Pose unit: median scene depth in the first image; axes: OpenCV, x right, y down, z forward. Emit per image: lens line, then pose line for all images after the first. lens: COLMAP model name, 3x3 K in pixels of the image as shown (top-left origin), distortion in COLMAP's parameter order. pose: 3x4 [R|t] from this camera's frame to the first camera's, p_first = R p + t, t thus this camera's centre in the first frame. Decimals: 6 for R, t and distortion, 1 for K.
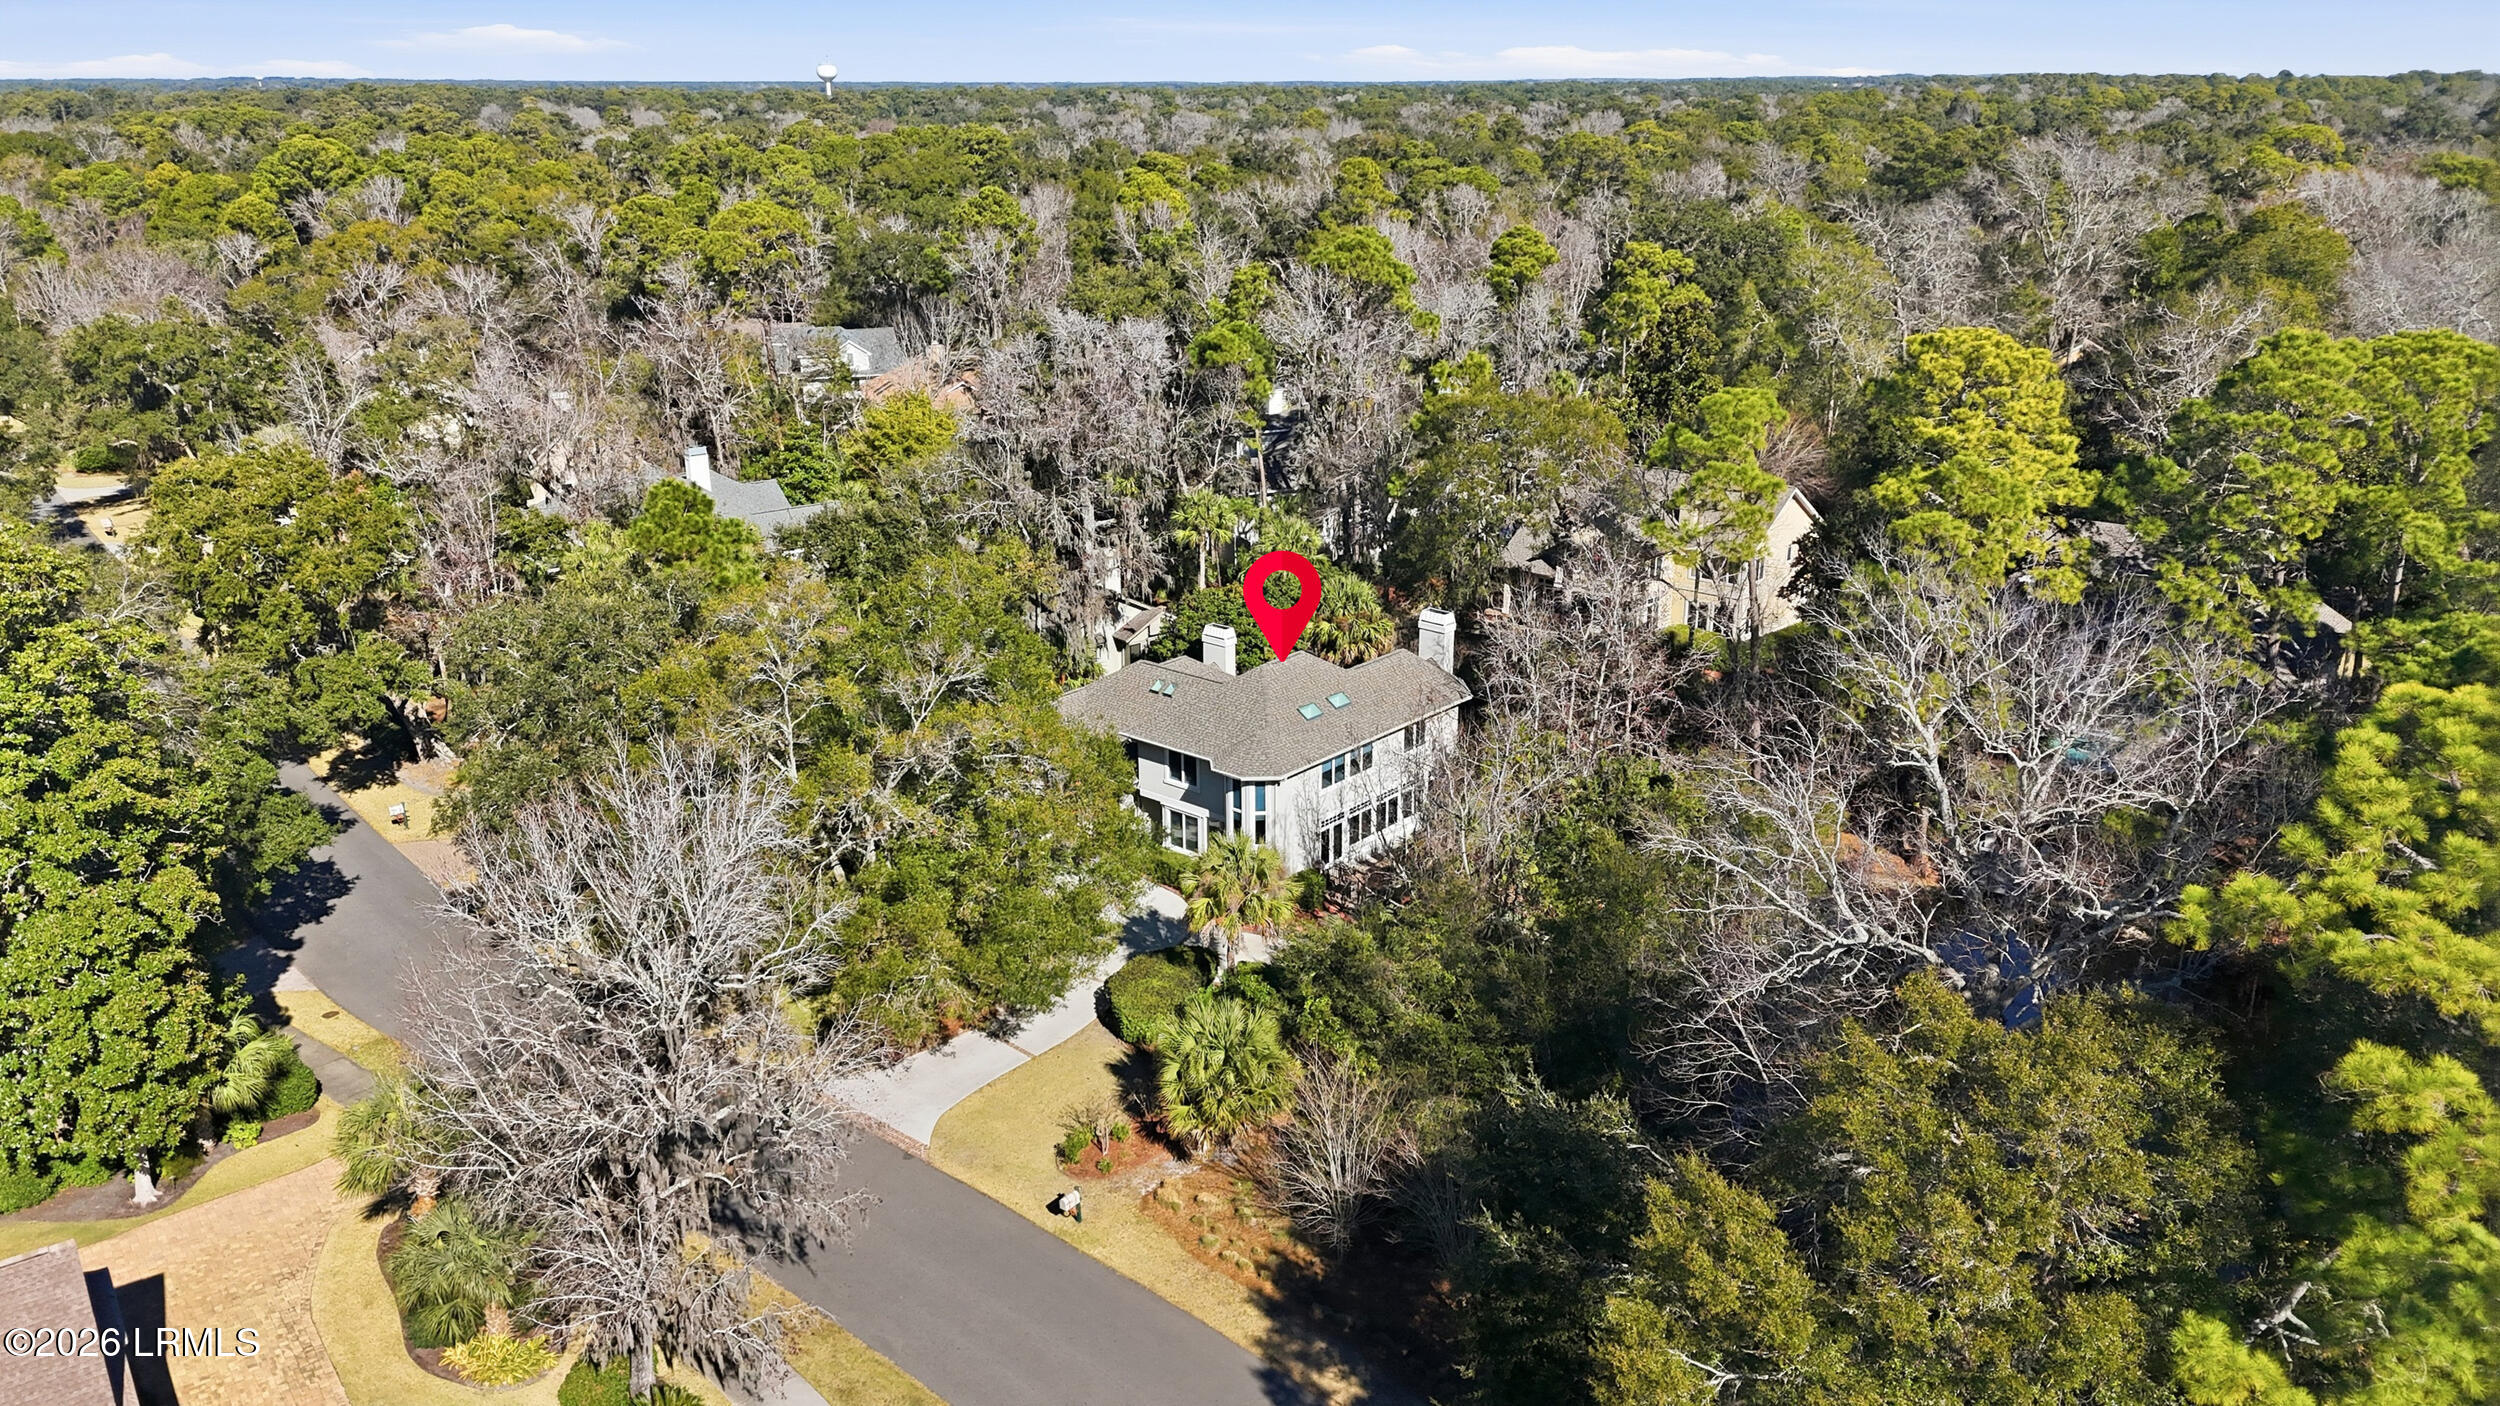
lens RADIAL K [[1750.1, 0, 1252.7], [0, 1750.1, 701.3], [0, 0, 1]] dist [0.006579, 0.000260]
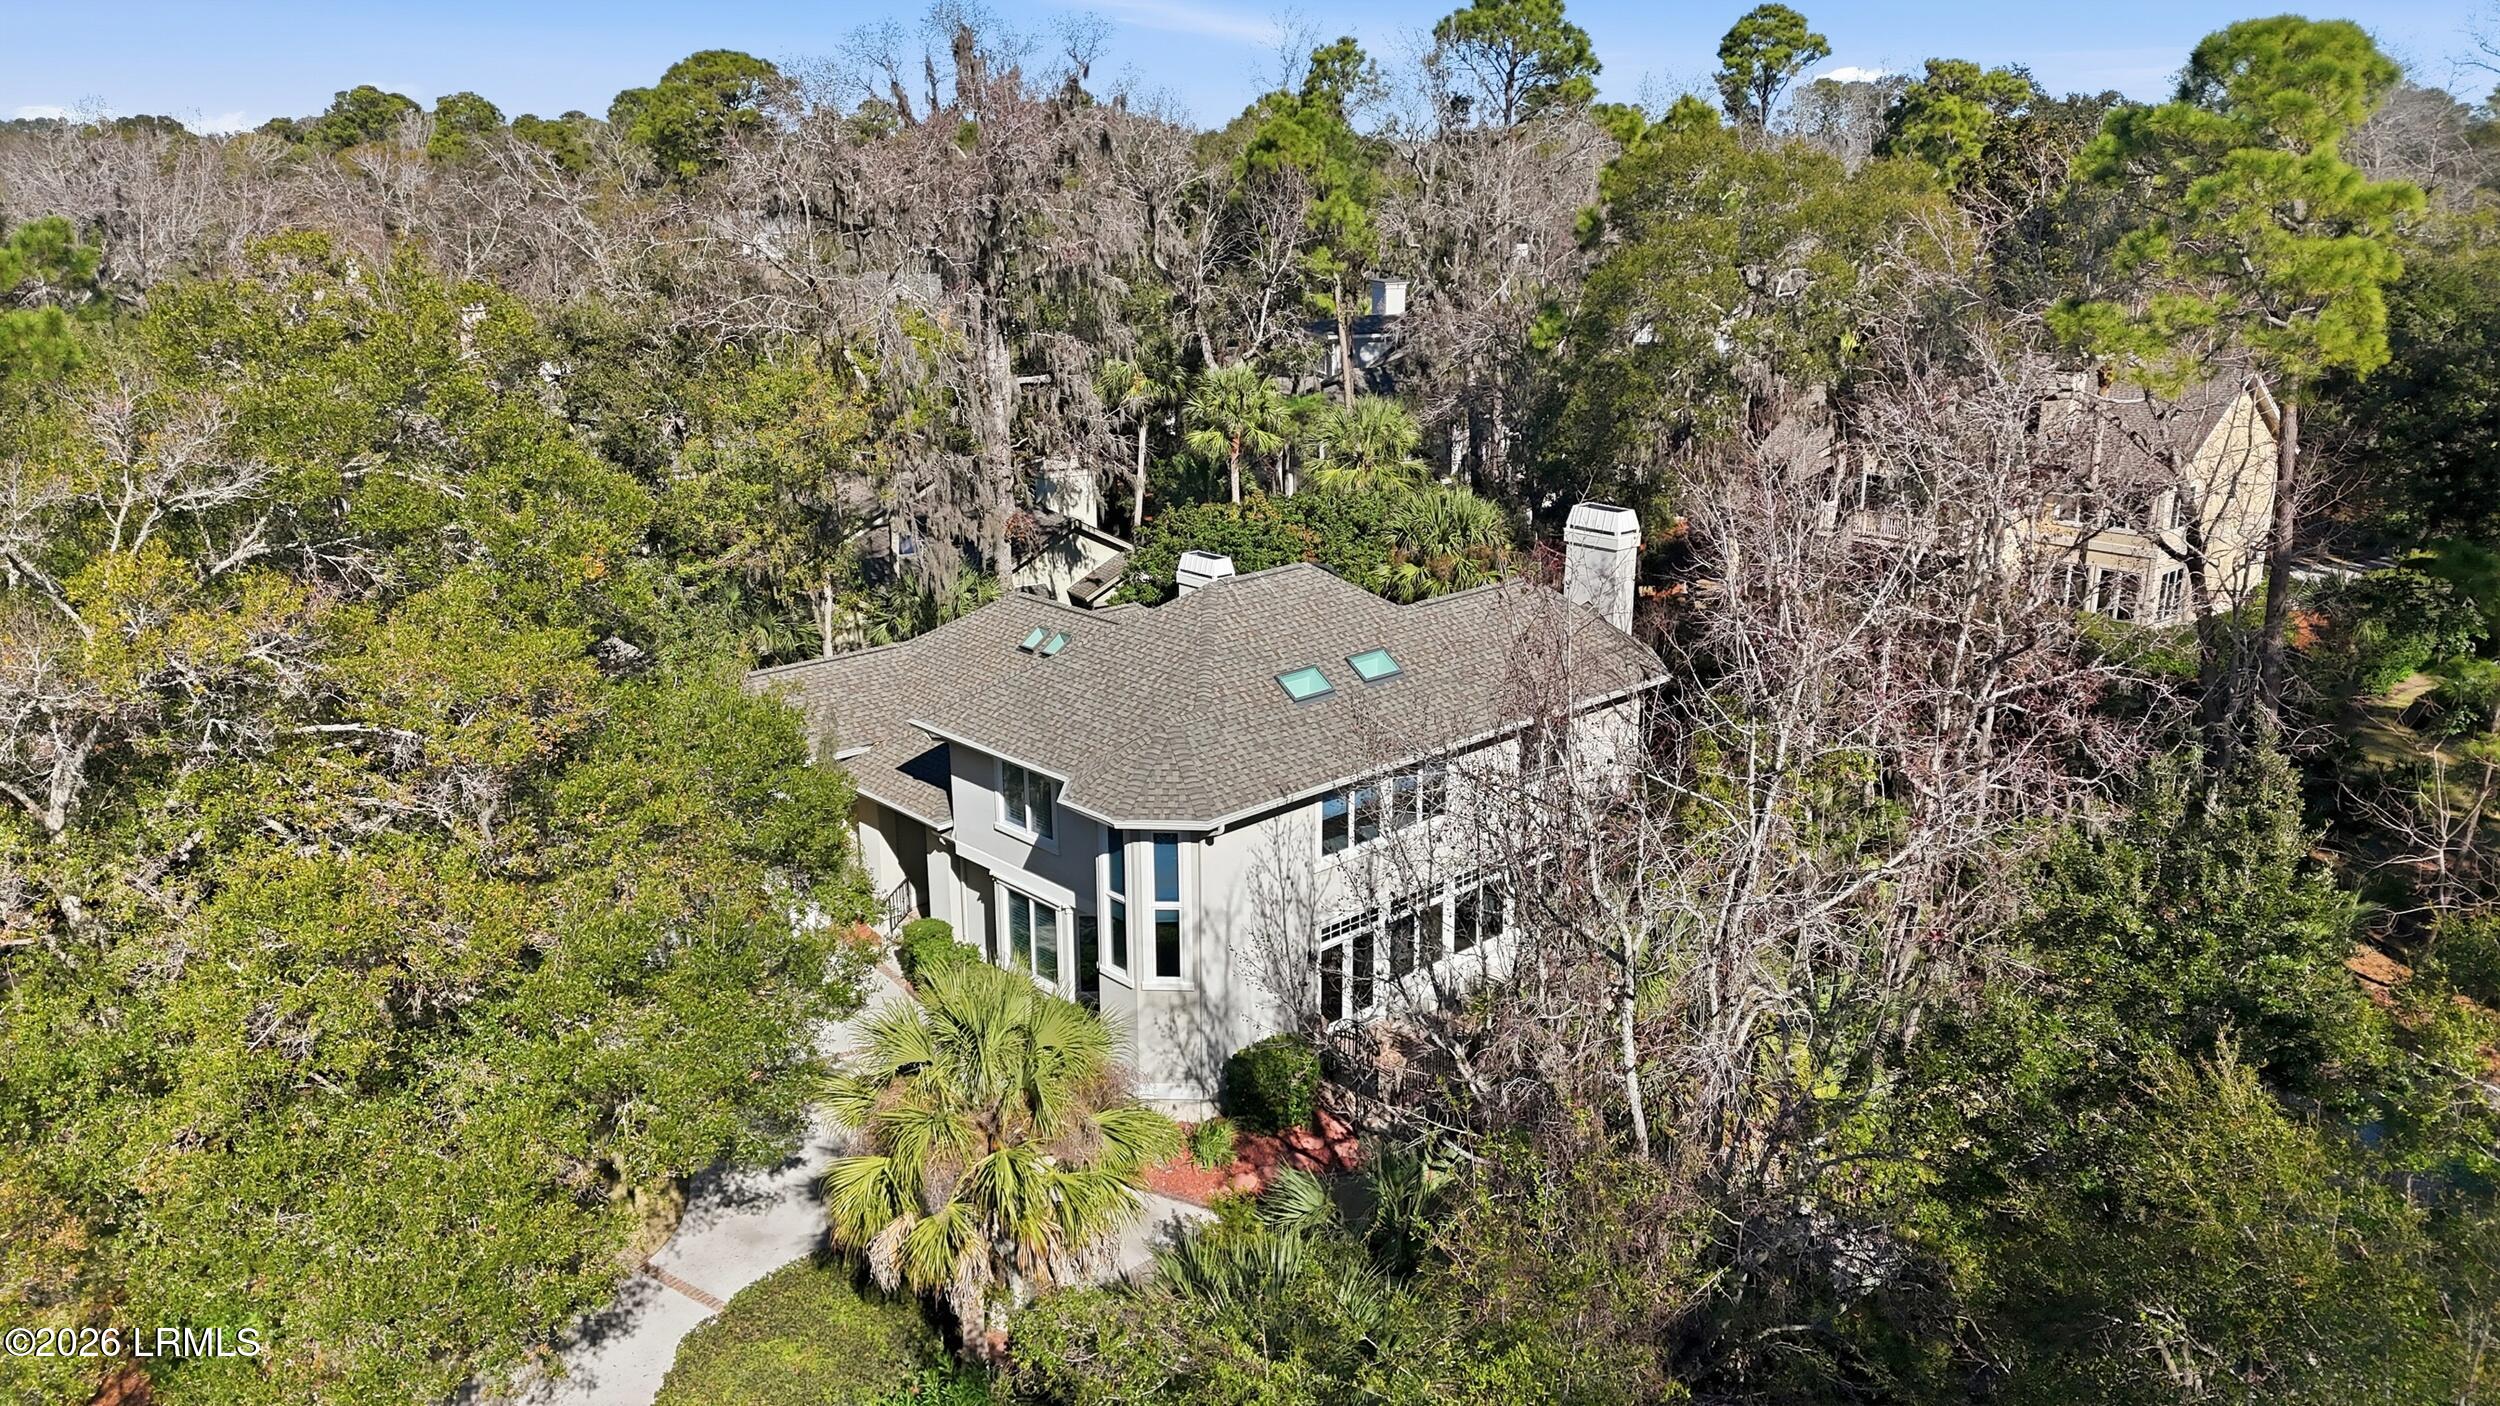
lens RADIAL K [[1750.1, 0, 1244.7], [0, 1750.1, 708.9], [0, 0, 1]] dist [0.006579, 0.000260]
pose [[0.992880, 0.030906, -0.115042, 0.069150], [-0.034556, 0.998956, -0.029874, 0.026060], [0.113999, 0.033637, 0.992911, 0.541298]]
